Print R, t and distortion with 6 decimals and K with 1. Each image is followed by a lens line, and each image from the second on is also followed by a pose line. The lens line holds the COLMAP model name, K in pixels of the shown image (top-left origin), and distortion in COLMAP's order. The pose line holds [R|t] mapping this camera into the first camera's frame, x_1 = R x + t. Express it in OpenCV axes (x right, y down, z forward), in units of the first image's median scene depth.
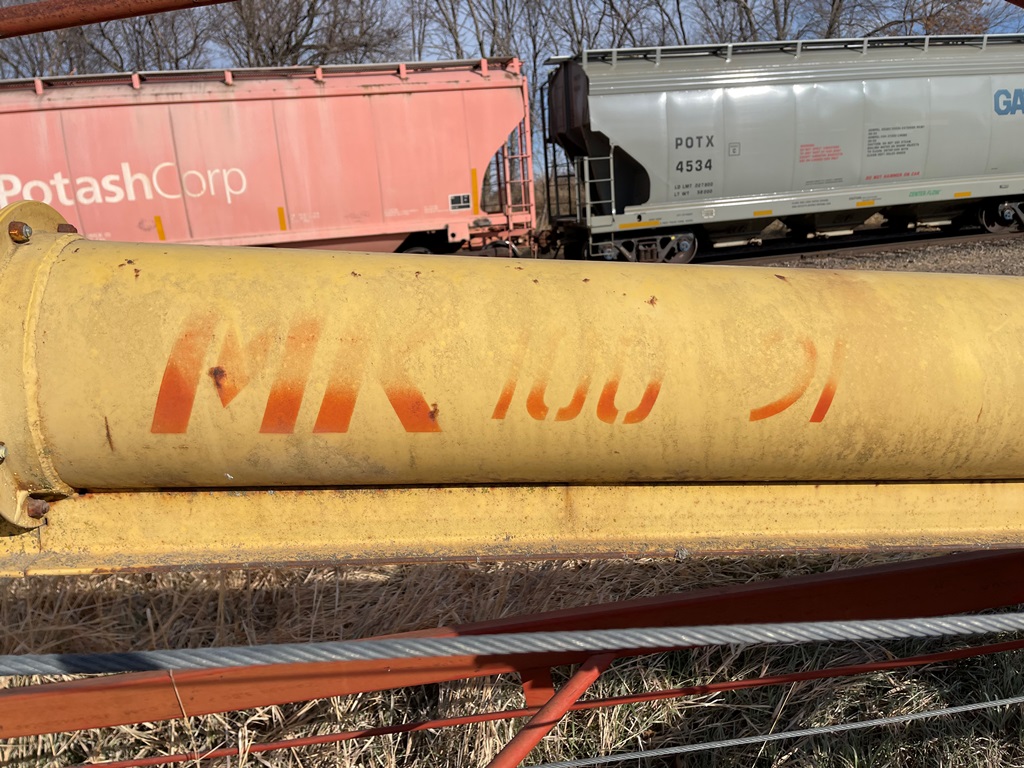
lens RADIAL K [[781.3, 0, 522.1], [0, 781.3, 378.7], [0, 0, 1]] dist [0.092706, -0.121854]
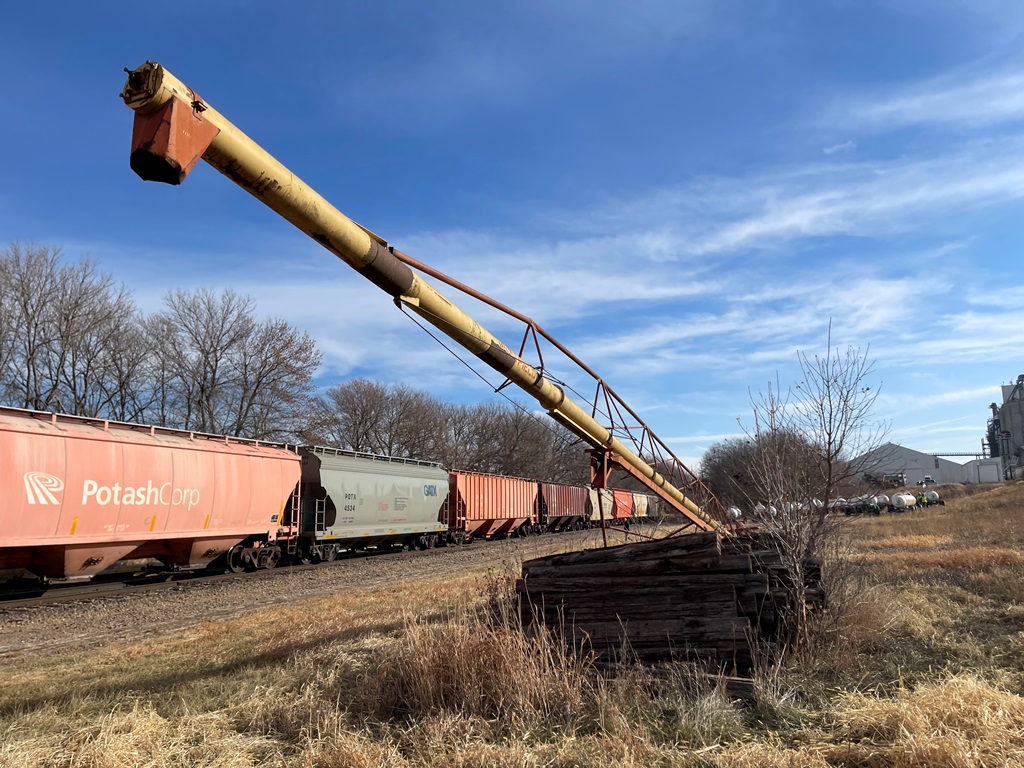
lens RADIAL K [[781.3, 0, 522.1], [0, 781.3, 378.7], [0, 0, 1]] dist [0.092706, -0.121854]
pose [[0.467692, 0.217732, 0.856655, -1.451414], [0.178987, 0.925777, -0.333018, 0.178204], [-0.865580, 0.309080, 0.394007, -0.278035]]
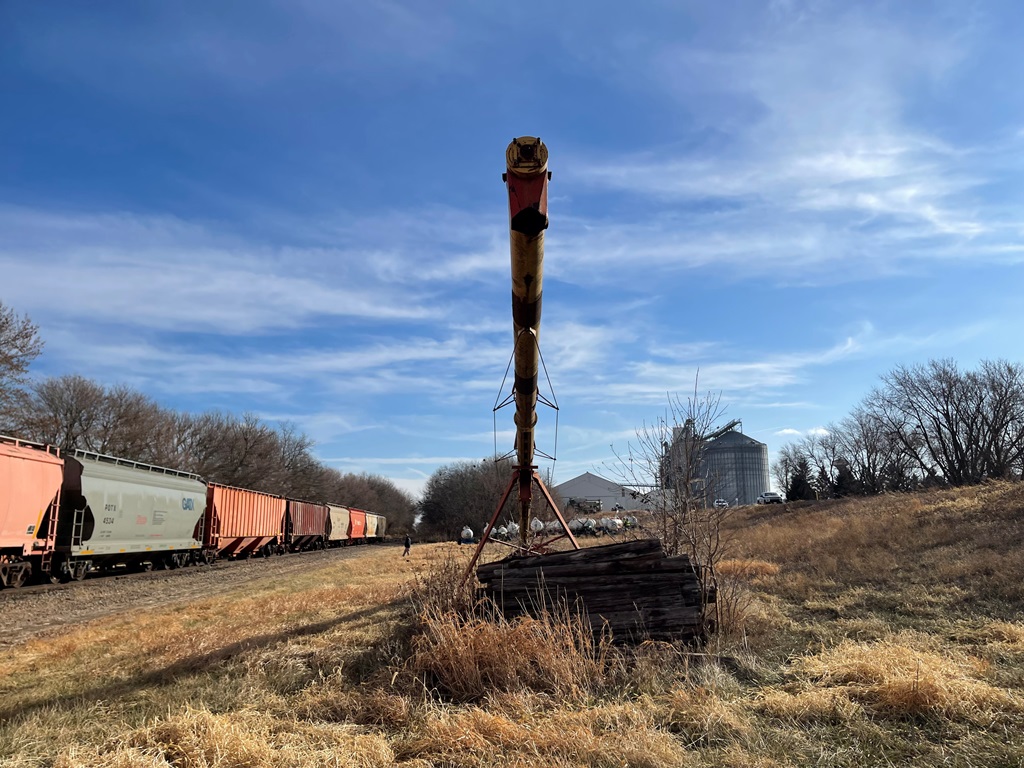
lens RADIAL K [[786.4, 0, 528.3], [0, 786.4, 387.5], [0, 0, 1]] dist [0.100061, -0.121199]
pose [[0.113016, 0.254911, 0.960337, -1.595960], [0.214652, 0.937442, -0.274095, 0.156176], [-0.970130, 0.237115, 0.051228, -0.084415]]
